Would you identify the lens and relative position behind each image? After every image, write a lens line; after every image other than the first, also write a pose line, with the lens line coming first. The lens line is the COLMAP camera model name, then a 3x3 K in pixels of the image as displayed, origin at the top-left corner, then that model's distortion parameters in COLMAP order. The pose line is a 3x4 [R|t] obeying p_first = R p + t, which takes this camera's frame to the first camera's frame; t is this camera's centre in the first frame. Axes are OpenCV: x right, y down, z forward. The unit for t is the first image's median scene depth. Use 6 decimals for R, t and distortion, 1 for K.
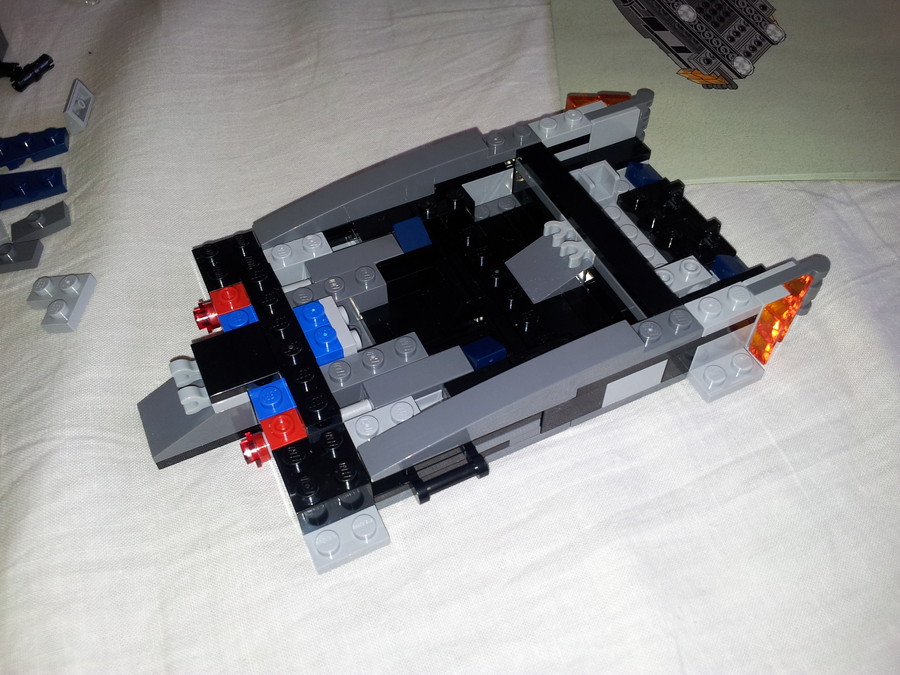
lens RADIAL K [[811.7, 0, 429.4], [0, 811.7, 338.6], [0, 0, 1]] dist [0.031854, -0.197130]
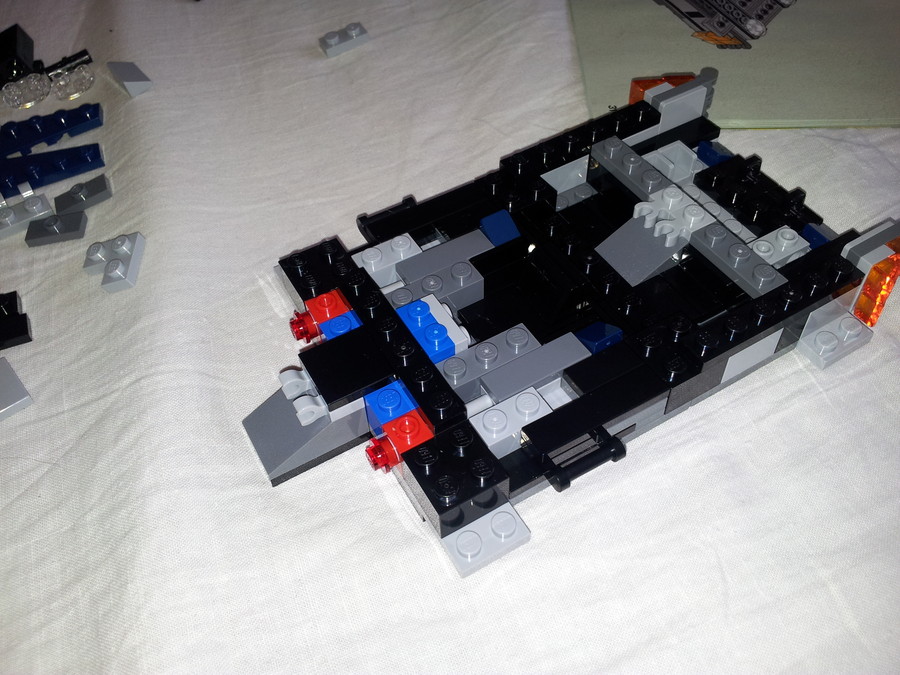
lens RADIAL K [[811.7, 0, 429.4], [0, 811.7, 338.6], [0, 0, 1]] dist [0.031854, -0.197130]
pose [[0.996174, -0.083679, 0.025202, -0.149063], [0.084442, 0.995948, -0.030922, 0.029831], [-0.022513, 0.032932, 0.999204, 0.027265]]
